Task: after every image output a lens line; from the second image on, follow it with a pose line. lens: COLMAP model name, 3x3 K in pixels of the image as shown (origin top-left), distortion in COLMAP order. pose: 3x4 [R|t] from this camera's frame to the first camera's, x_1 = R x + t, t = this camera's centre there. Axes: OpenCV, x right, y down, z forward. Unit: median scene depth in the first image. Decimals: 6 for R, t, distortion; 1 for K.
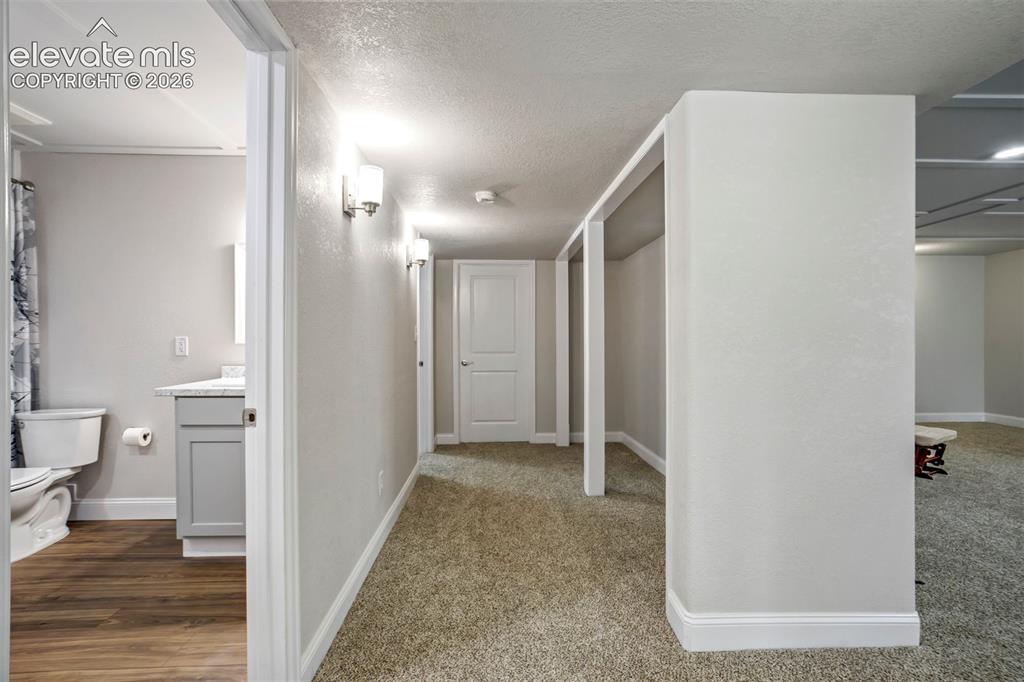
lens RADIAL K [[477.4, 0, 507.1], [0, 477.4, 338.7], [0, 0, 1]] dist [-0.045230, 0.024541]
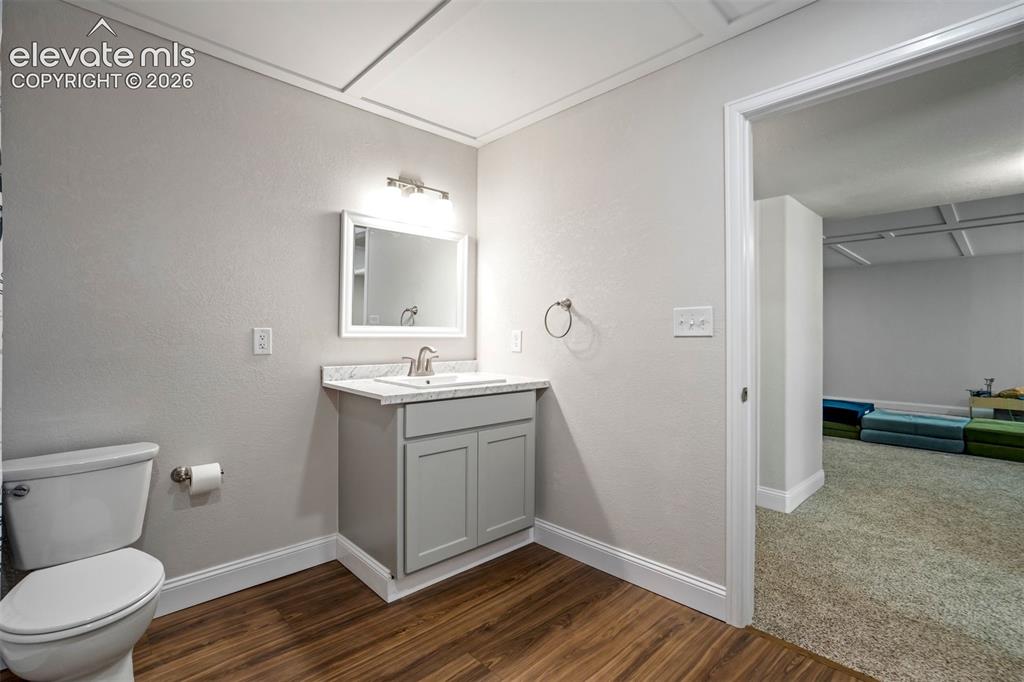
lens RADIAL K [[477.4, 0, 507.1], [0, 477.4, 338.7], [0, 0, 1]] dist [-0.045230, 0.024541]
pose [[0.744862, 0.004211, 0.667205, -0.895848], [-0.008579, 0.999958, 0.003266, 0.006886], [-0.667164, -0.008157, 0.744867, 0.220753]]
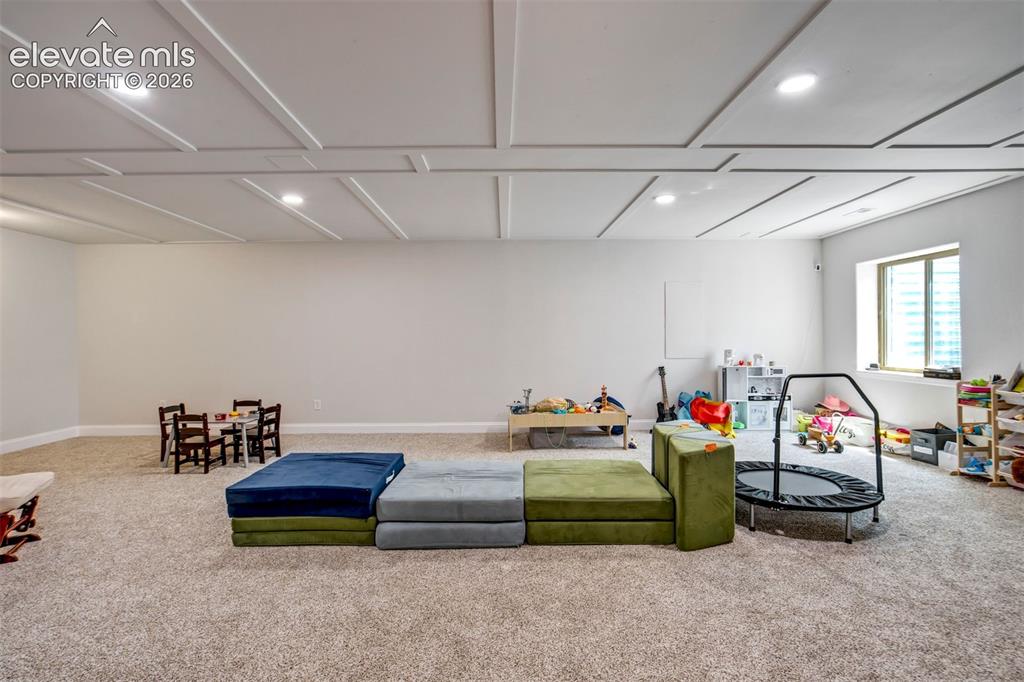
lens RADIAL K [[477.4, 0, 507.1], [0, 477.4, 338.7], [0, 0, 1]] dist [-0.045230, 0.024541]
pose [[0.016290, -0.001496, 0.999866, 0.327472], [0.000221, 0.999999, 0.001493, -0.008946], [-0.999867, 0.000197, 0.016290, 0.374377]]
